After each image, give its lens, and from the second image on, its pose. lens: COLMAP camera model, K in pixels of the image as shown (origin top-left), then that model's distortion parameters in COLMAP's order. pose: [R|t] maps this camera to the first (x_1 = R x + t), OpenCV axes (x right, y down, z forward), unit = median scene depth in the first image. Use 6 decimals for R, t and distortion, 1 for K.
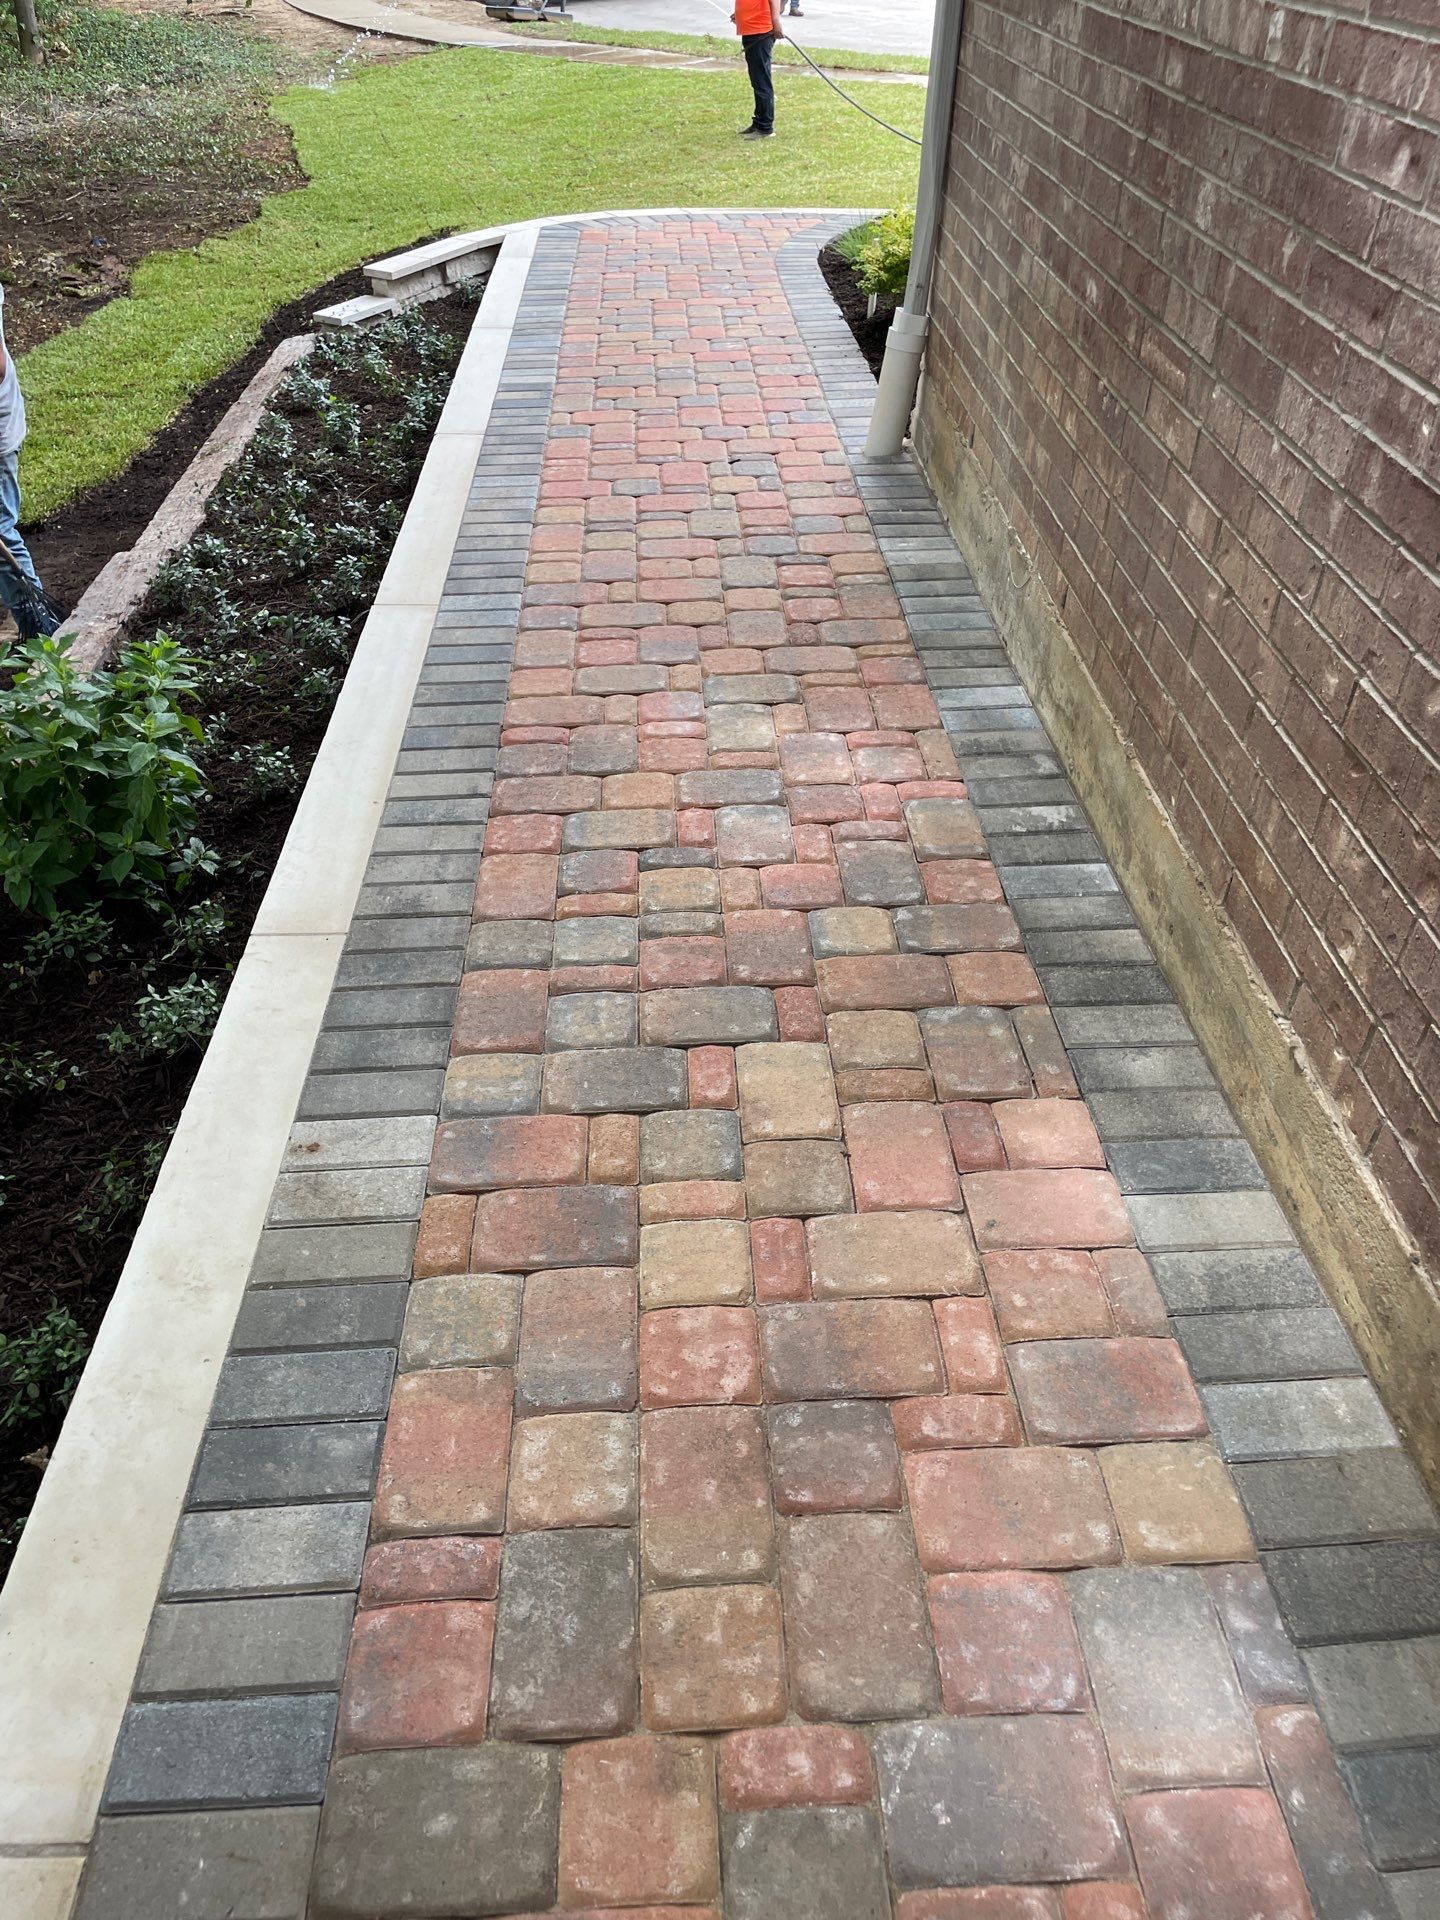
lens RADIAL K [[1441.6, 0, 762.1], [0, 1441.6, 961.8], [0, 0, 1]] dist [0.089140, -0.110637]
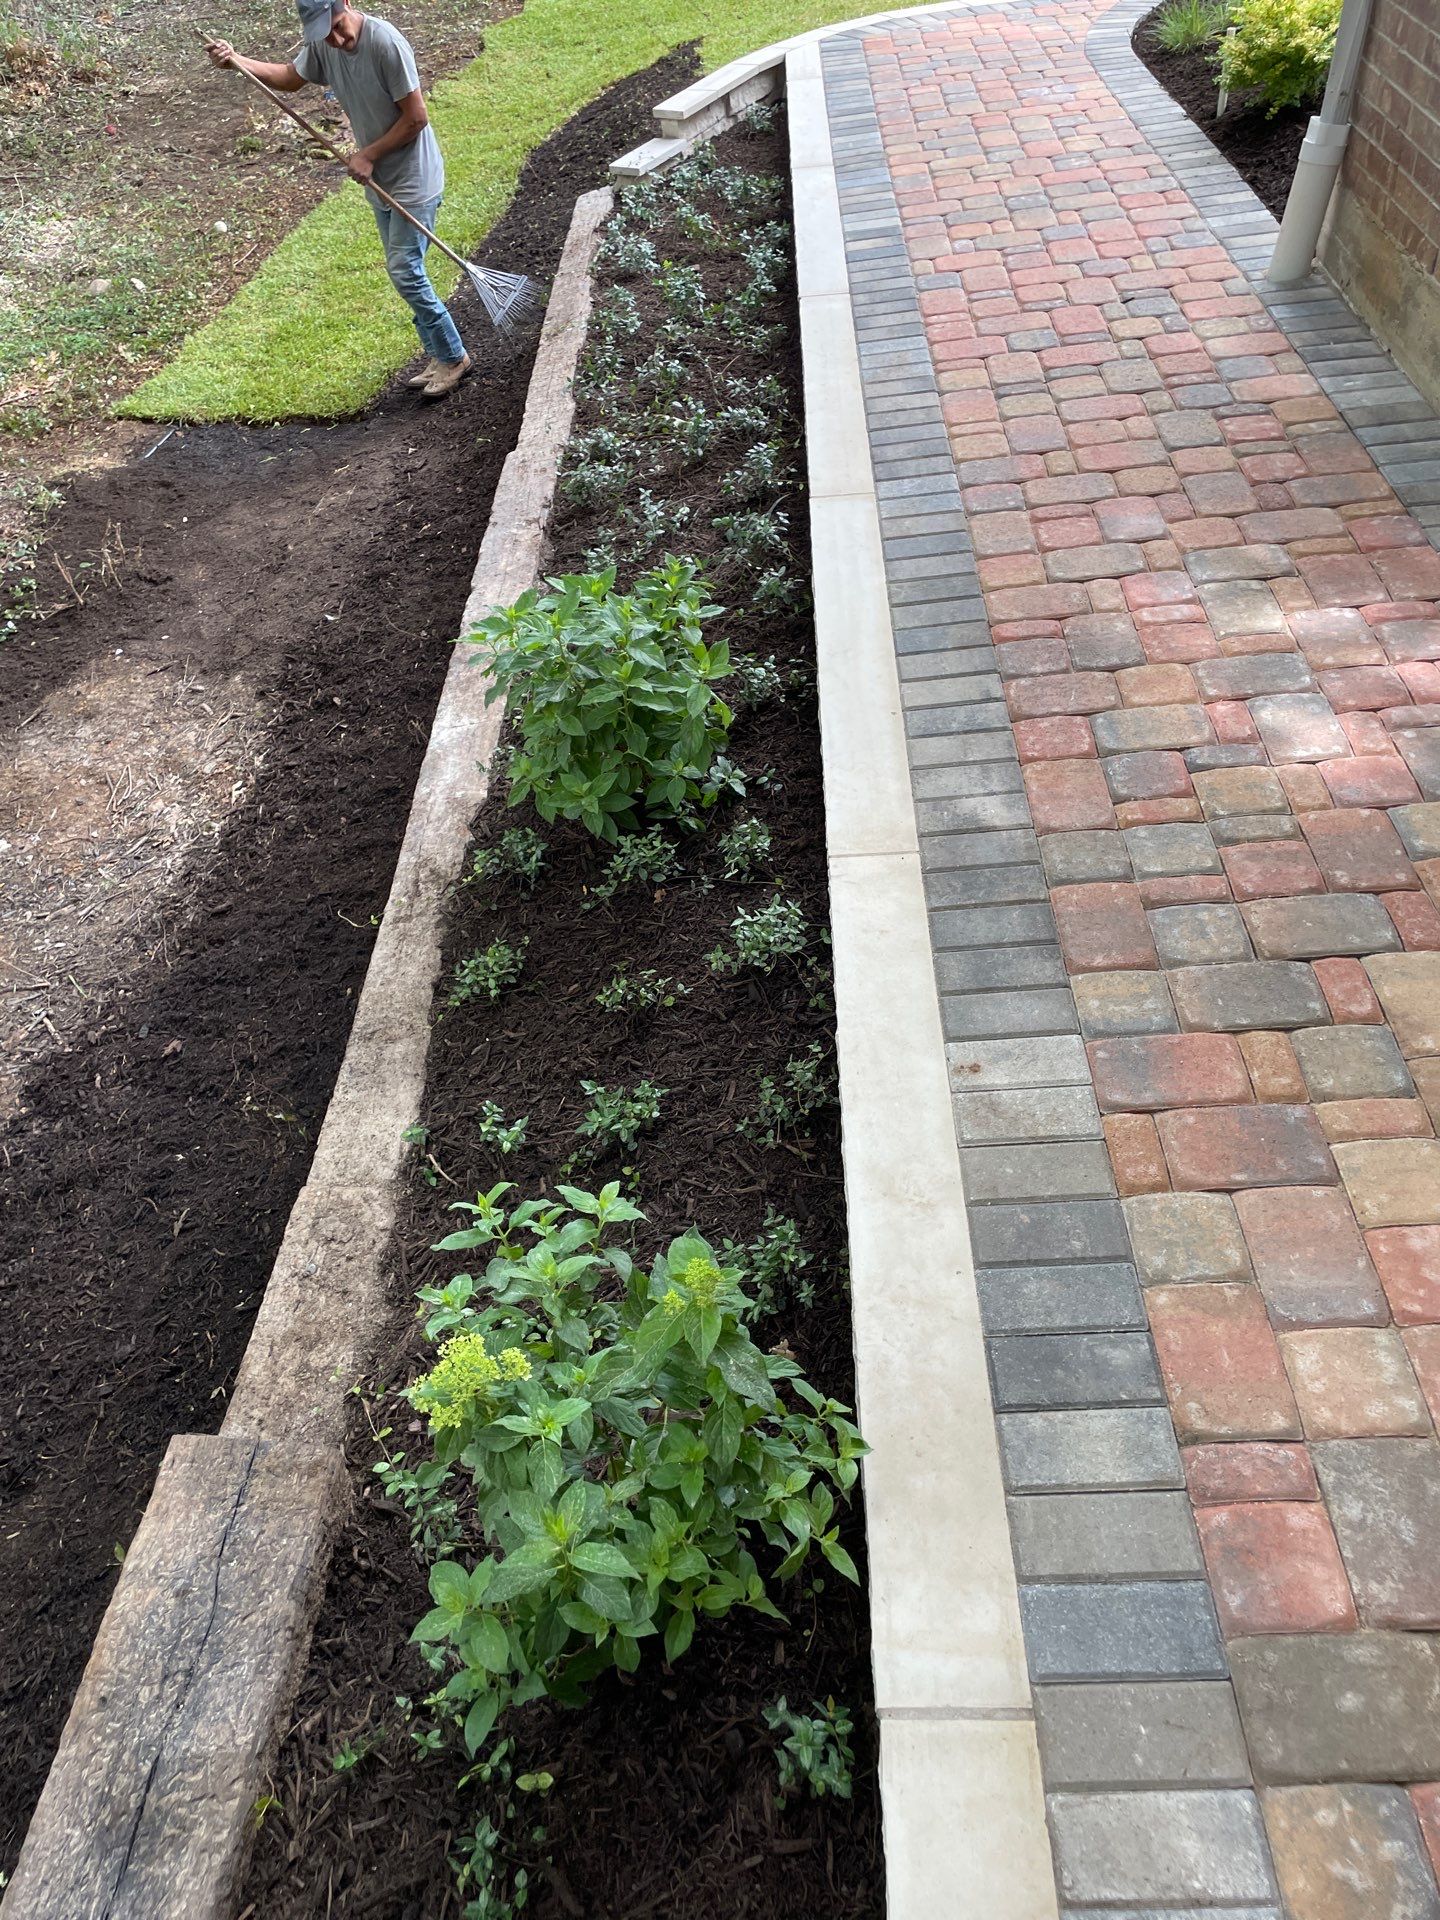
lens RADIAL K [[1441.6, 0, 705.8], [0, 1441.6, 947.0], [0, 0, 1]] dist [0.089140, -0.110637]
pose [[0.991460, -0.031590, -0.126527, -0.288837], [0.046682, 0.991898, 0.118150, -0.076479], [0.121770, -0.123047, 0.984902, -0.053735]]
